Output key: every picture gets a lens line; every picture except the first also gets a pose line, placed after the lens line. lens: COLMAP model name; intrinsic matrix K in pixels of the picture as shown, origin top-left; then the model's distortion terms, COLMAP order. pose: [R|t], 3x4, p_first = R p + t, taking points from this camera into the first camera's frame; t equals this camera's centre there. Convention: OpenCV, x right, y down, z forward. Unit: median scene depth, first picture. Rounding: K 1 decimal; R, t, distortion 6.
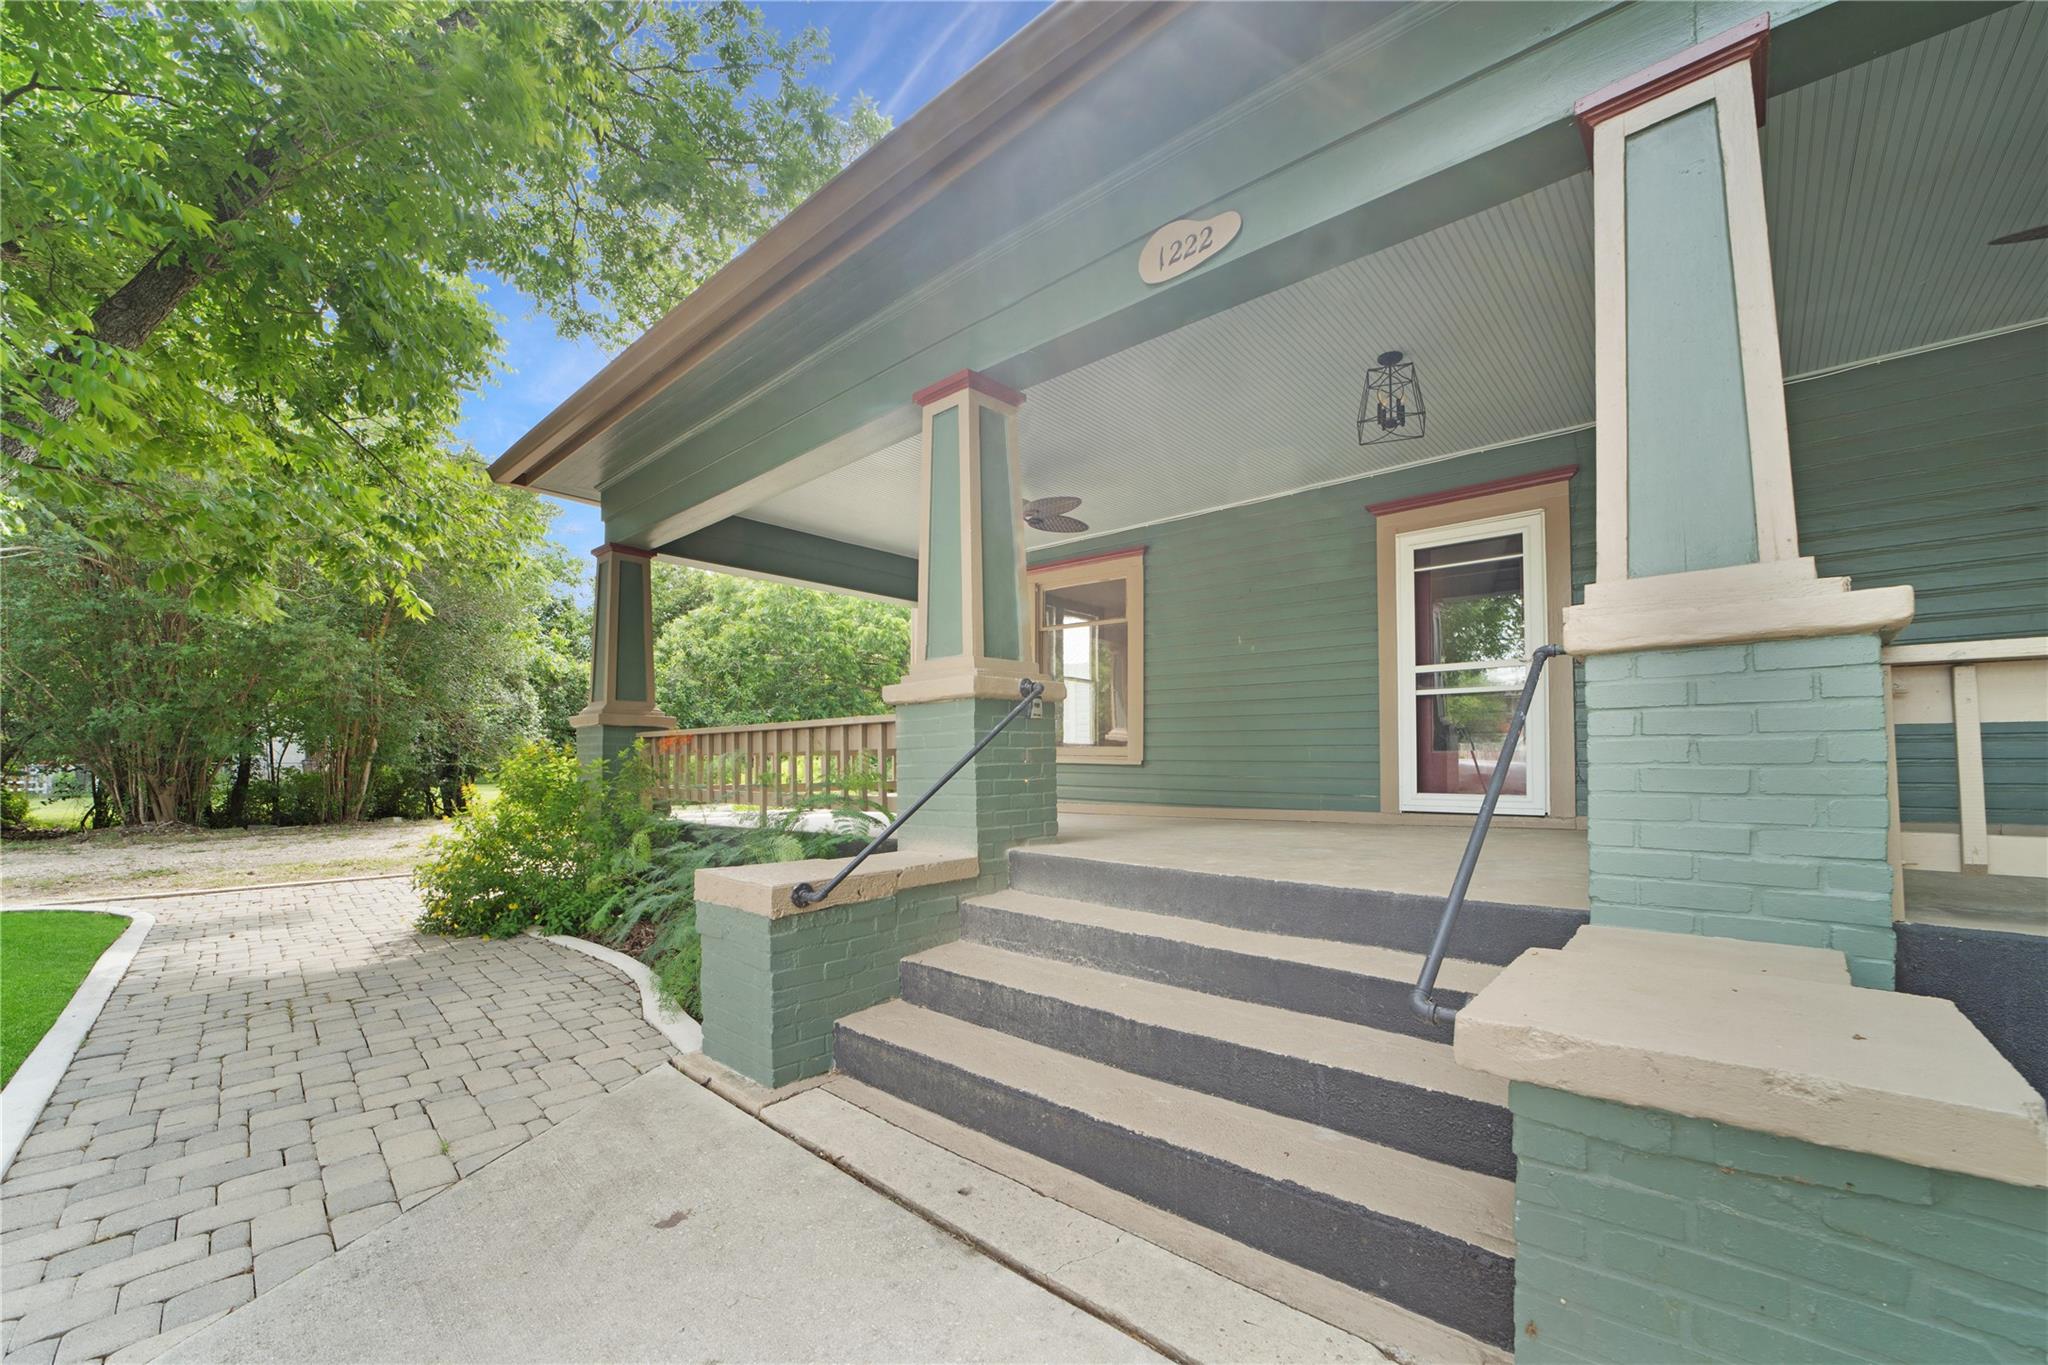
lens RADIAL K [[817.5, 0, 1040.9], [0, 817.5, 754.2], [0, 0, 1]] dist [-0.025211, 0.000812]
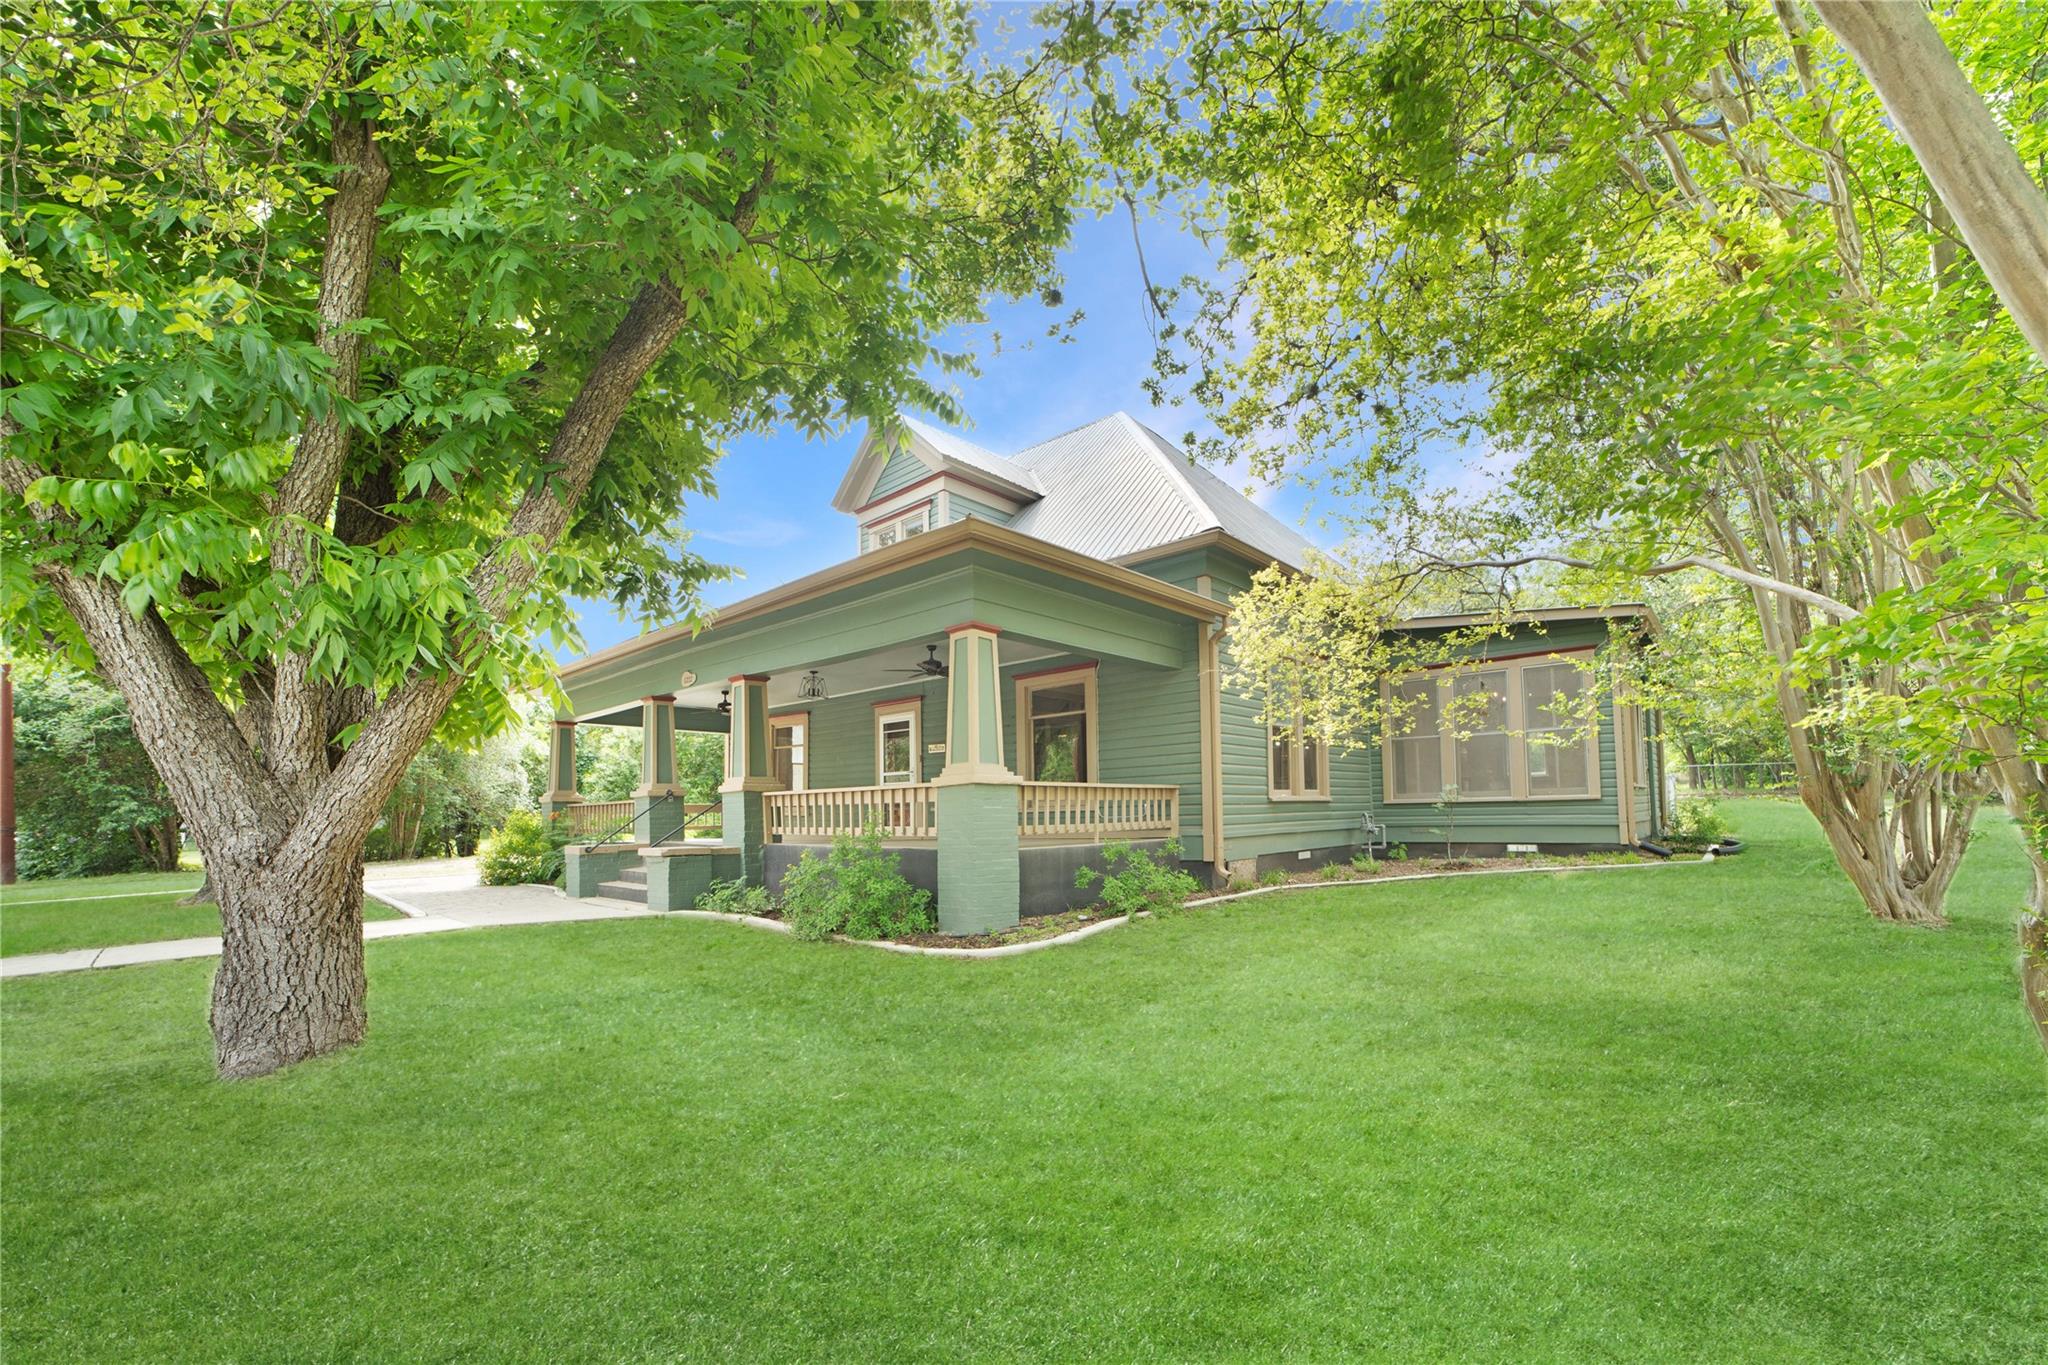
lens RADIAL K [[817.5, 0, 1000.9], [0, 817.5, 767.7], [0, 0, 1]] dist [-0.025211, 0.000812]
pose [[0.999484, -0.015389, -0.028208, 0.711565], [0.013993, 0.998698, -0.049046, -0.001036], [0.028926, 0.048626, 0.998398, -1.126651]]
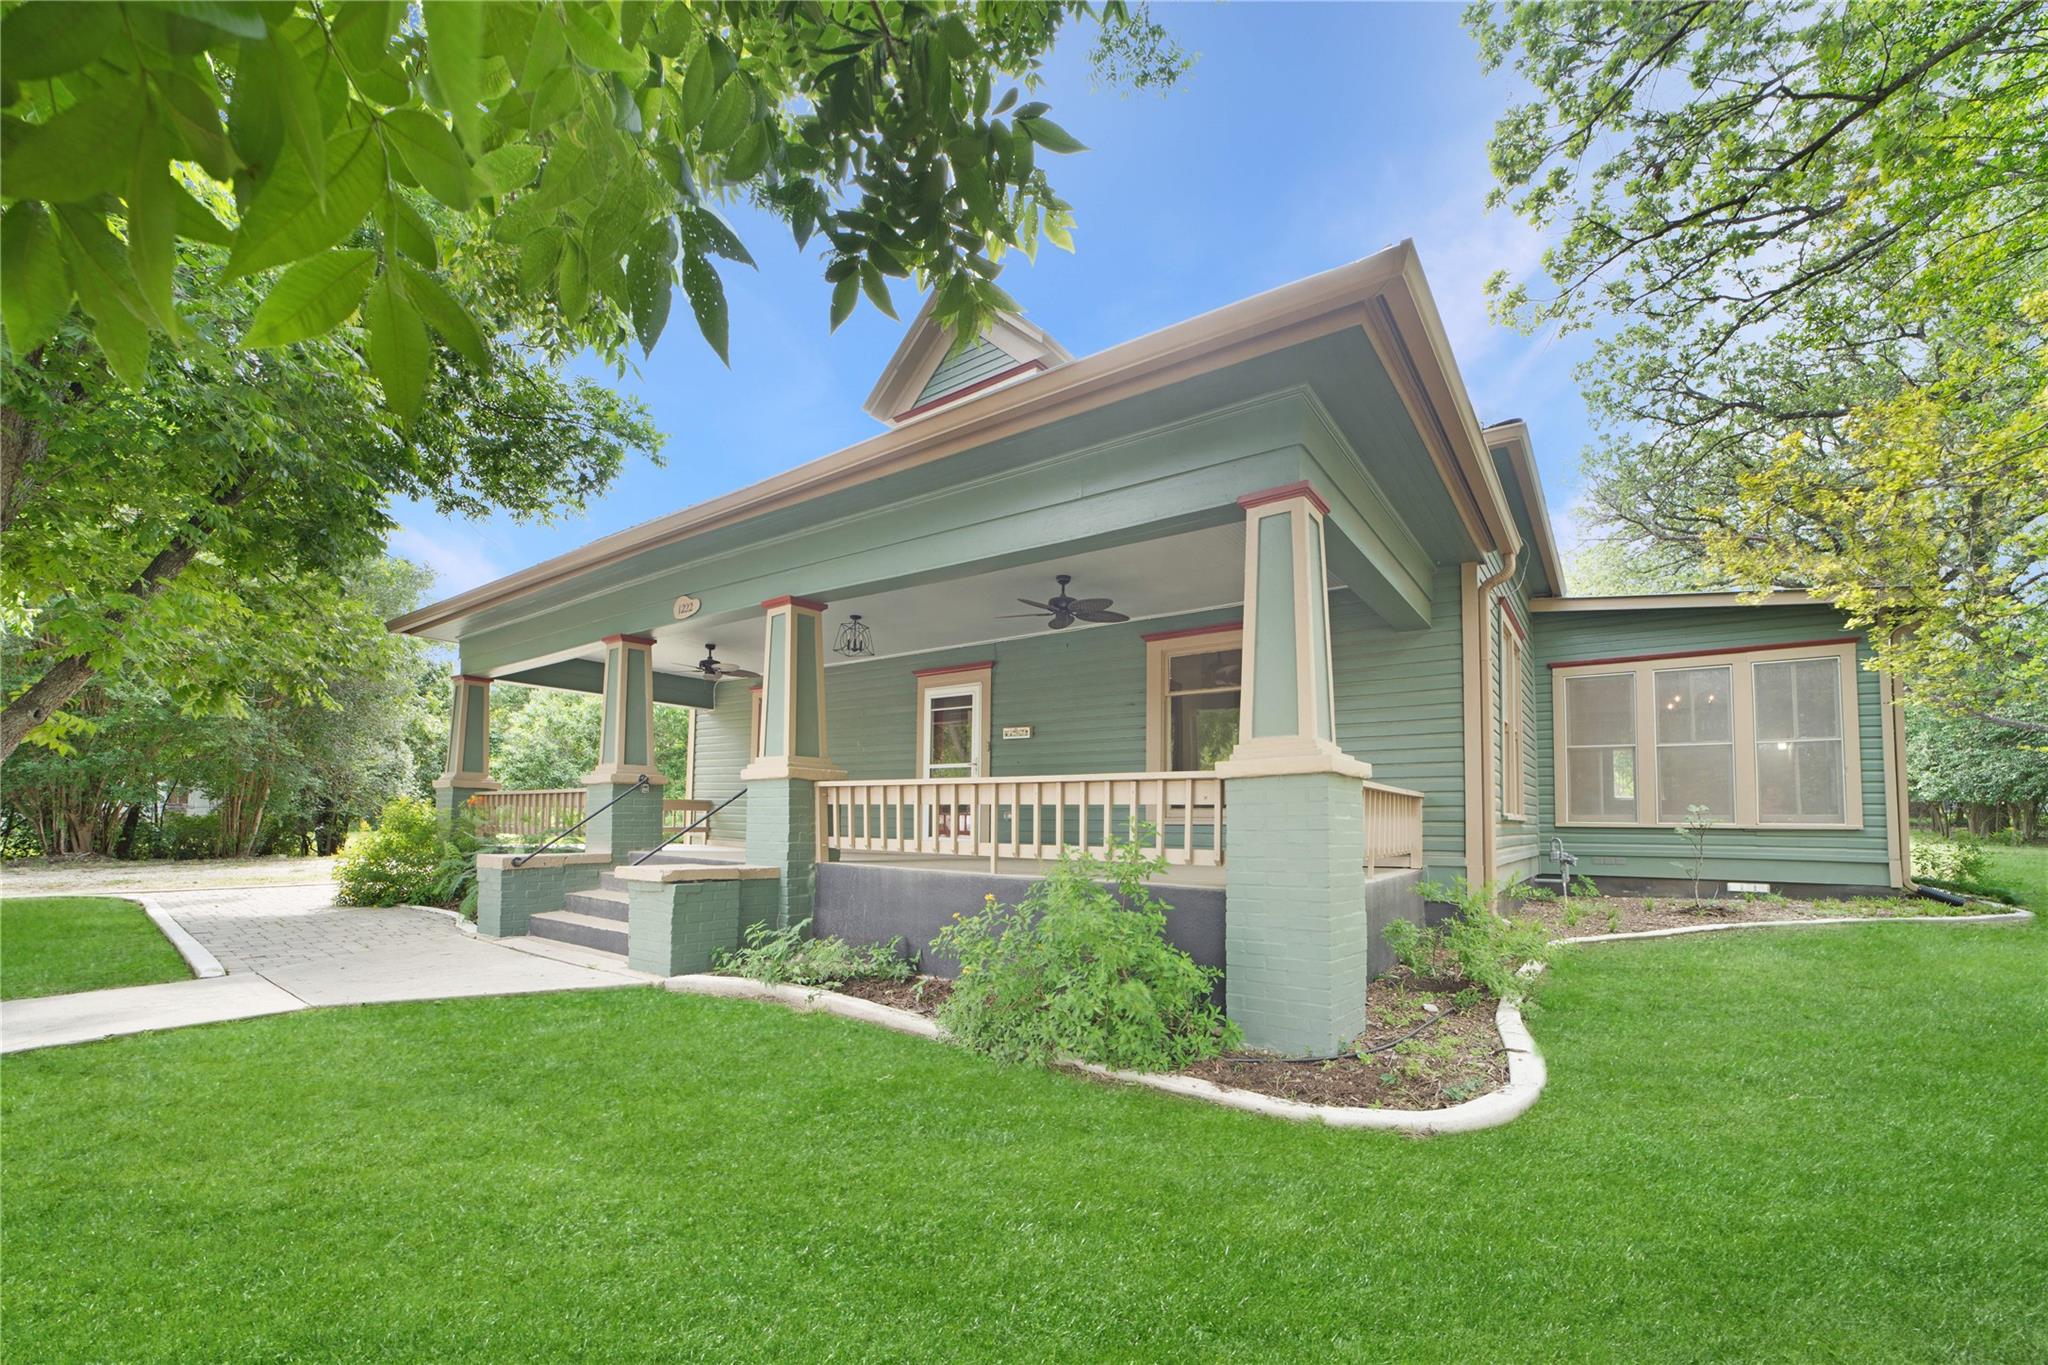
lens RADIAL K [[817.5, 0, 1013.0], [0, 817.5, 778.9], [0, 0, 1]] dist [-0.025211, 0.000812]
pose [[0.996125, 0.022106, 0.085121, 0.400601], [-0.018347, 0.998833, -0.044687, -0.000294], [-0.086009, 0.042952, 0.995368, -0.645026]]
